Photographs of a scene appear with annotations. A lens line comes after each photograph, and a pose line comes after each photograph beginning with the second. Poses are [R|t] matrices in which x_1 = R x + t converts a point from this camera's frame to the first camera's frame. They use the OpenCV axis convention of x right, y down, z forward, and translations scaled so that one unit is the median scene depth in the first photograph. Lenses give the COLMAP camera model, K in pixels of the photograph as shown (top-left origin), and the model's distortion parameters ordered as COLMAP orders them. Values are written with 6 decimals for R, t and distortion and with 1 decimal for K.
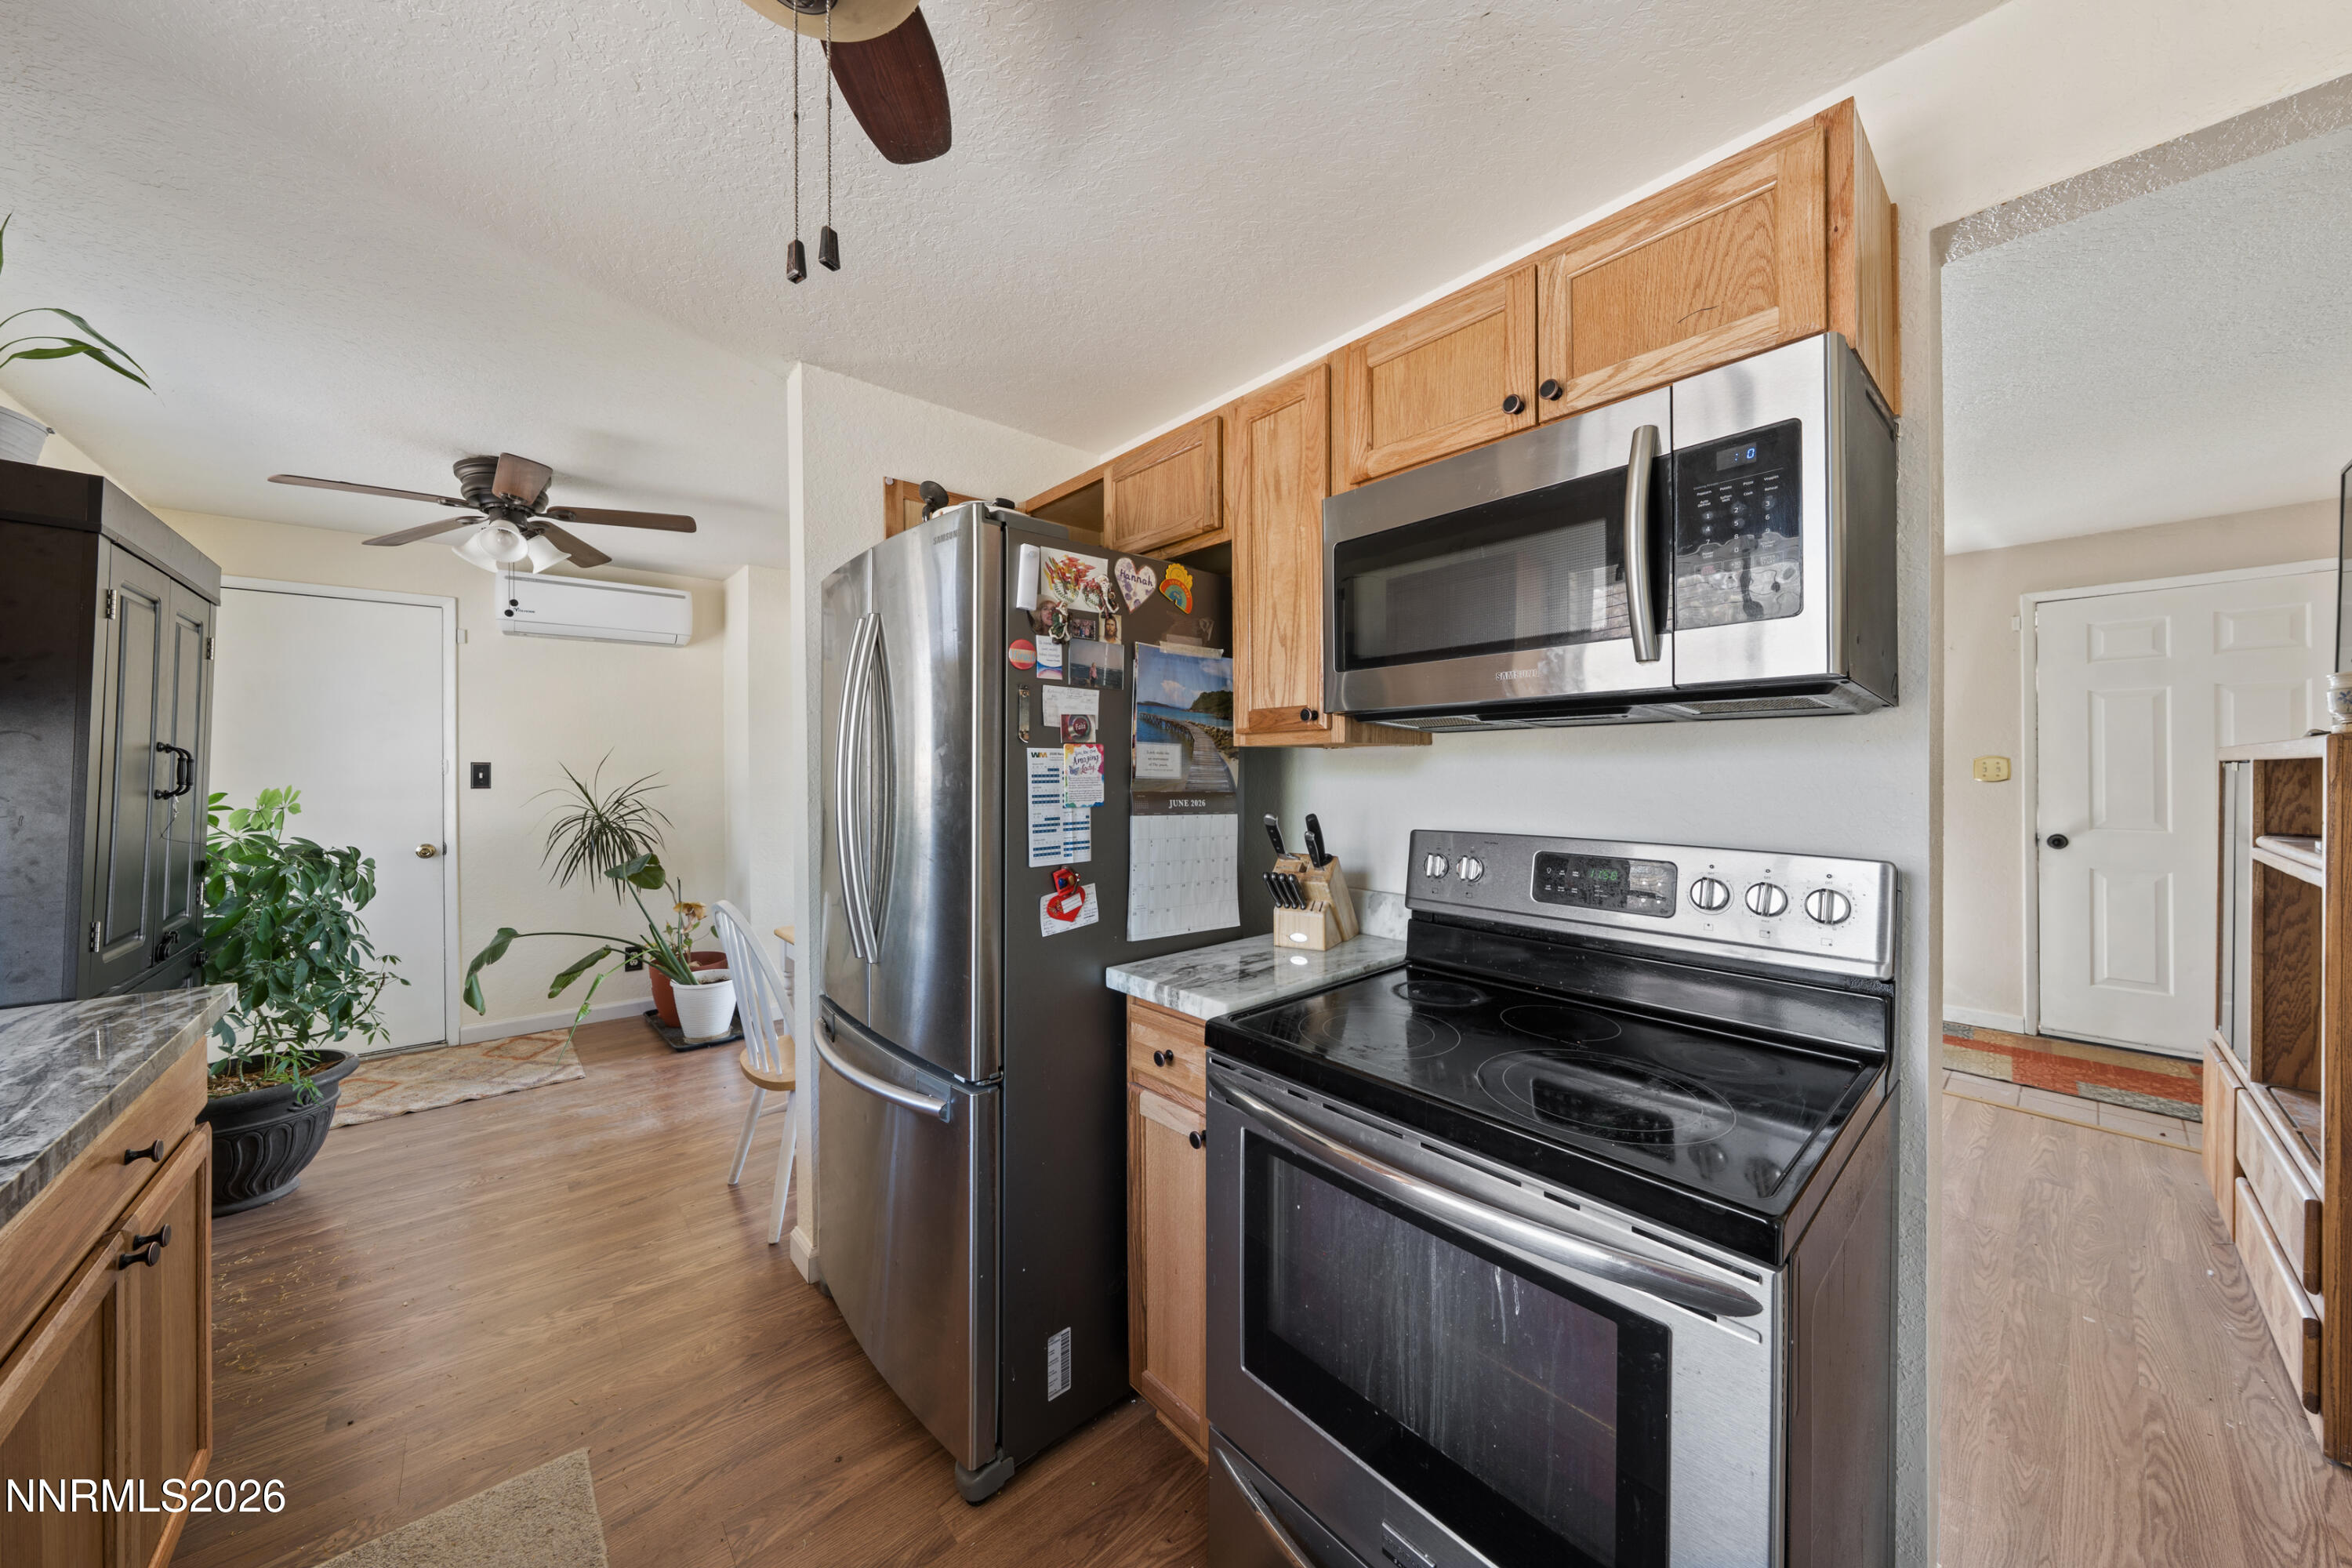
lens RADIAL K [[800.8, 0, 1182.5], [0, 800.8, 766.4], [0, 0, 1]] dist [-0.000240, -0.000212]
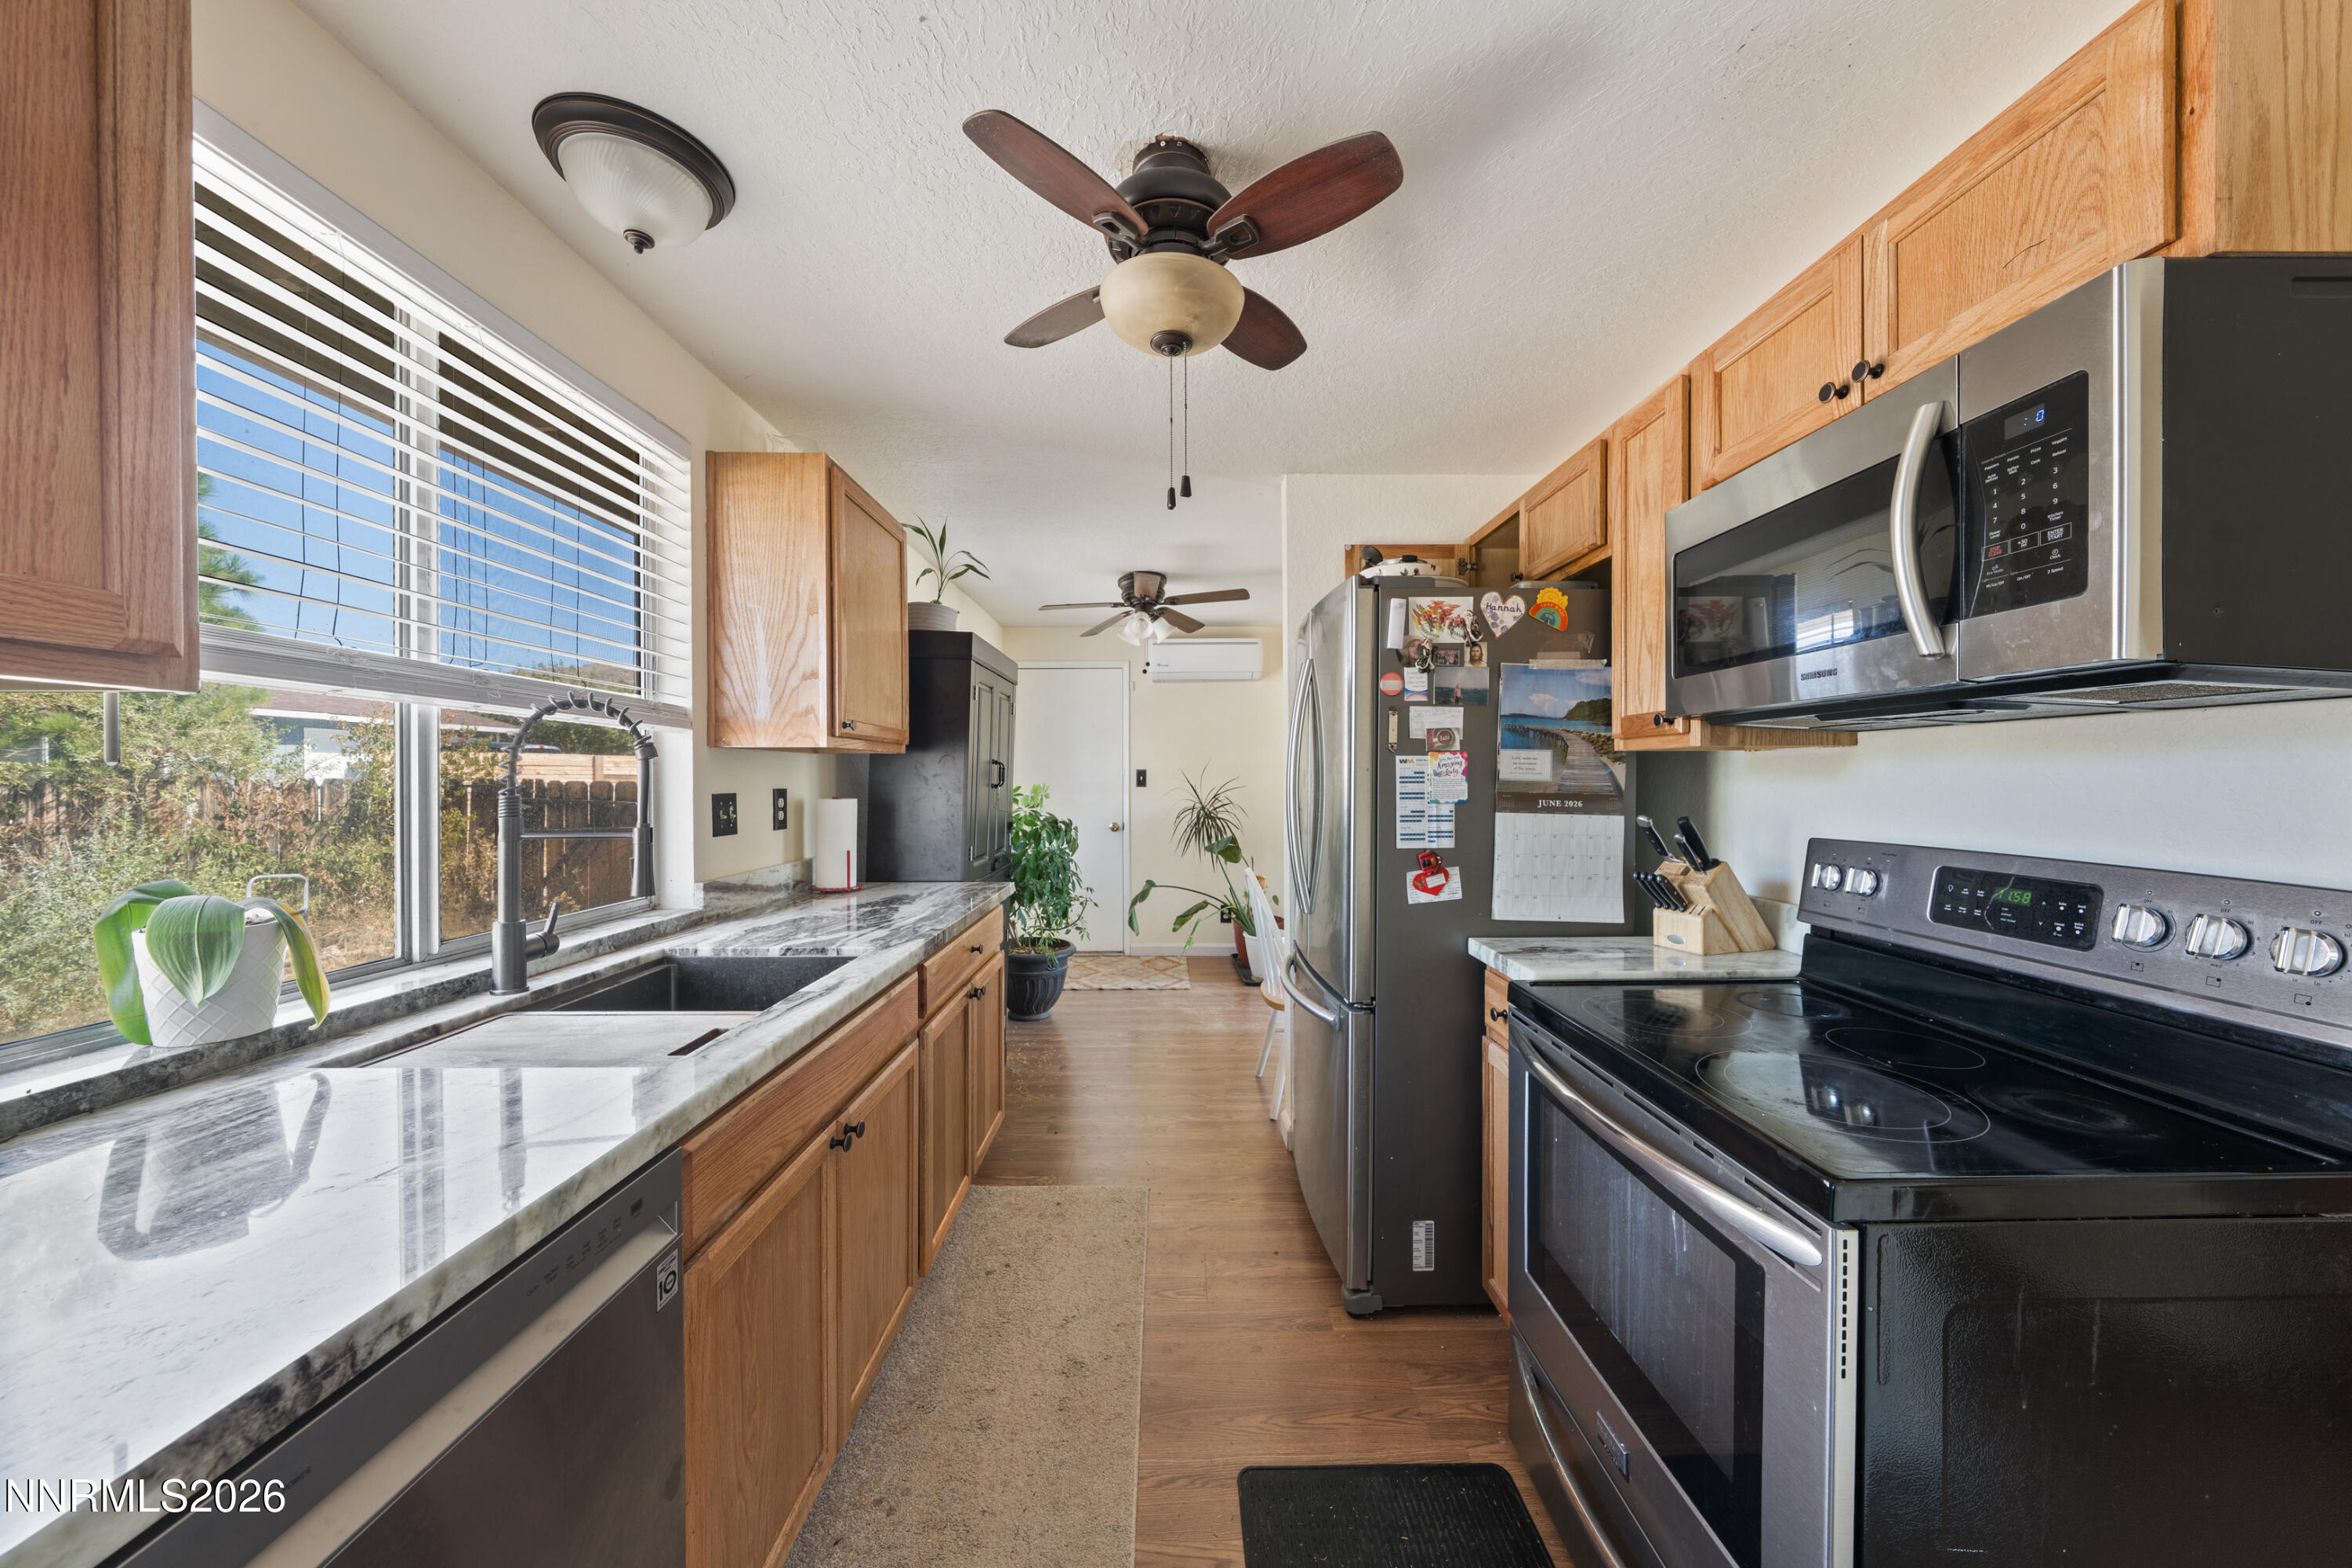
lens RADIAL K [[808.2, 0, 1183.2], [0, 808.2, 771.6], [0, 0, 1]] dist [-0.000810, -0.000247]
pose [[0.756069, -0.001415, -0.654491, 0.361970], [0.000419, 0.999999, -0.001679, 0.003886], [0.654492, 0.000996, 0.756068, -0.189875]]
